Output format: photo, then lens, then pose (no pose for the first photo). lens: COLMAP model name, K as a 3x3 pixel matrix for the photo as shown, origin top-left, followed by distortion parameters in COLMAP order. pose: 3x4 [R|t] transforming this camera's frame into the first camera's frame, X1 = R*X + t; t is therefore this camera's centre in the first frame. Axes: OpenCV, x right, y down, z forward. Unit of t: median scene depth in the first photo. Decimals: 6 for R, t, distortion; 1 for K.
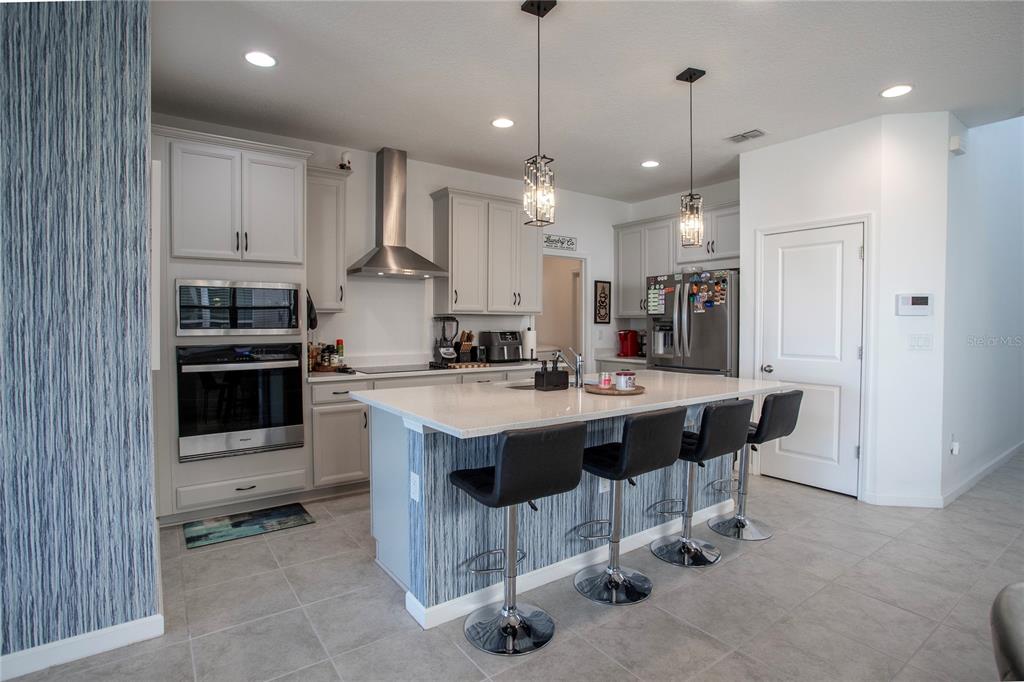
lens RADIAL K [[516.7, 0, 496.9], [0, 516.7, 337.7], [0, 0, 1]] dist [-0.075708, 0.034032]
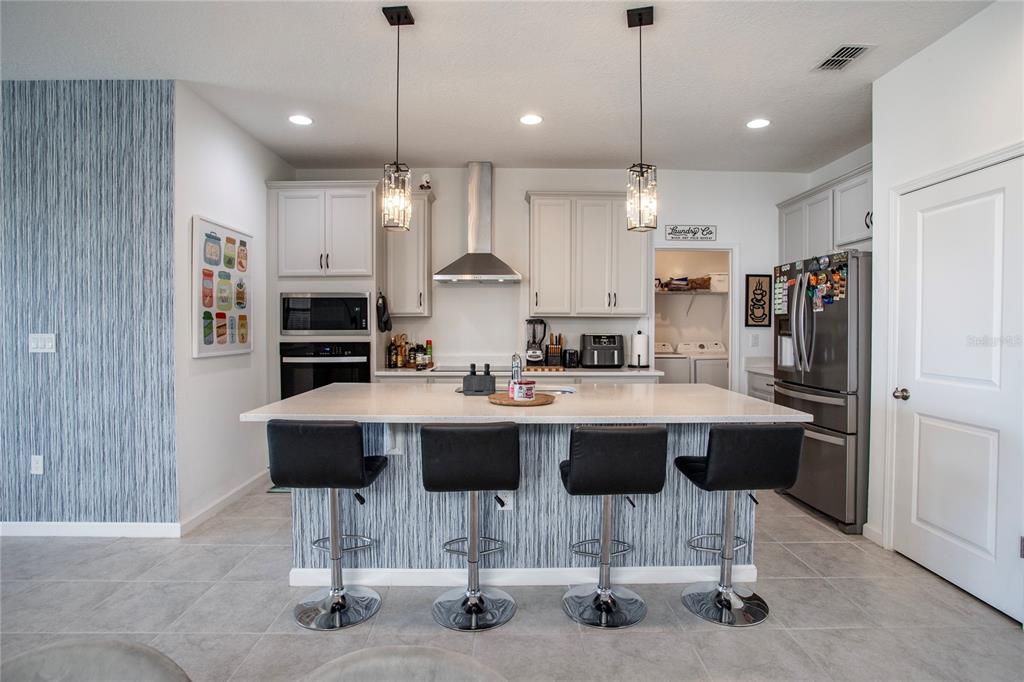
lens RADIAL K [[516.7, 0, 496.9], [0, 516.7, 337.7], [0, 0, 1]] dist [-0.075708, 0.034032]
pose [[0.824032, 0.013322, -0.566387, 0.430045], [-0.016638, 0.999861, -0.000689, -0.003524], [0.566299, 0.009991, 0.824139, 0.141049]]
